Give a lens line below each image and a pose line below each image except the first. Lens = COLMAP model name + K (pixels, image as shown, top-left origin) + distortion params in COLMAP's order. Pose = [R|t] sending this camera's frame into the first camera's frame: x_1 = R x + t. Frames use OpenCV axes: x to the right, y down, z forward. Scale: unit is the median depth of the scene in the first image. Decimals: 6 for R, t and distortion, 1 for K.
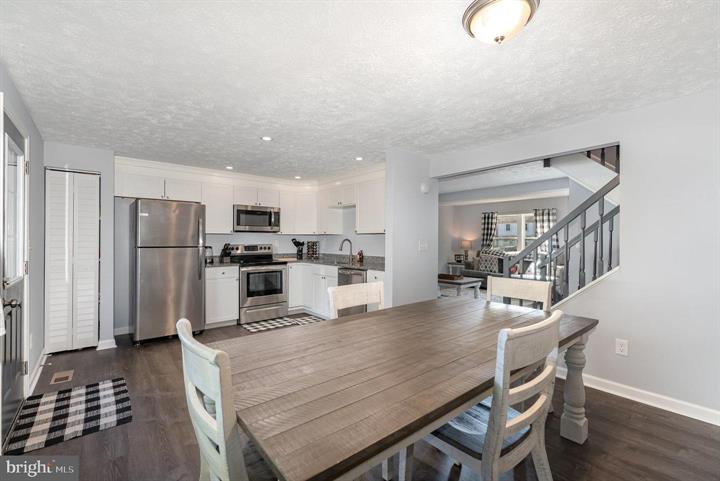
lens RADIAL K [[310.8, 0, 360.0], [0, 310.8, 240.5], [0, 0, 1]] dist [0.000666, 0.000132]
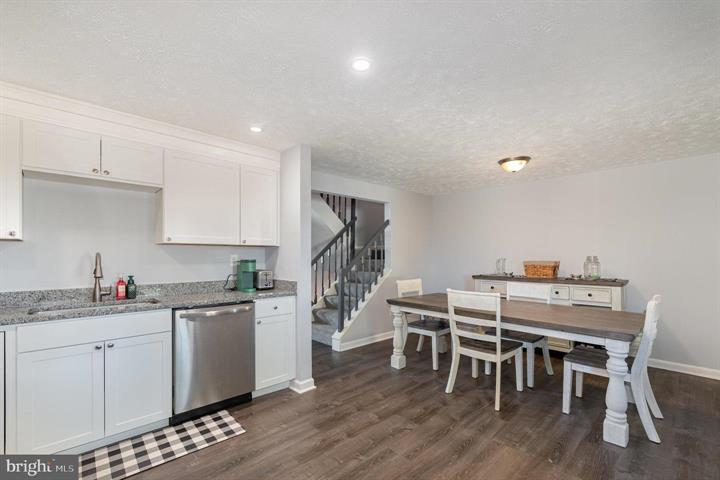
lens RADIAL K [[310.5, 0, 361.3], [0, 310.5, 258.5], [0, 0, 1]] dist [-0.000099, -0.000124]
pose [[-0.067017, -0.009290, 0.997709, -0.545028], [0.001674, 0.999954, 0.009424, -0.000196], [-0.997750, 0.002301, -0.066999, 0.679421]]
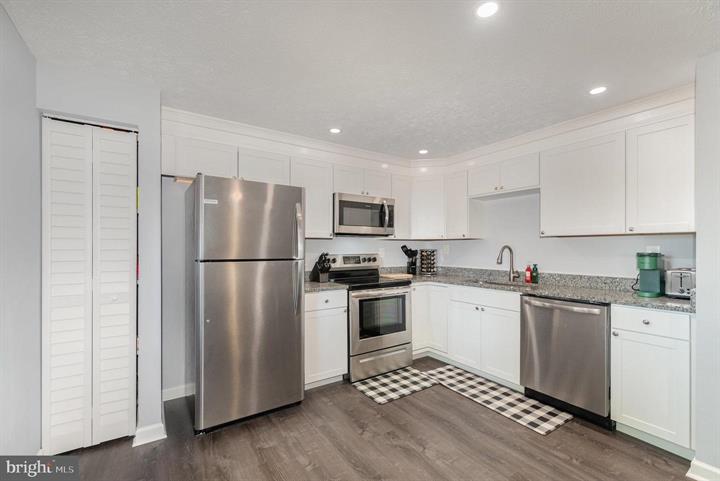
lens RADIAL K [[308.1, 0, 361.8], [0, 308.1, 249.6], [0, 0, 1]] dist [-0.001530, -0.000234]
pose [[0.995030, -0.001495, -0.099561, -0.285973], [0.001874, 0.999991, 0.003711, 0.000211], [0.099555, -0.003879, 0.995024, 0.368499]]
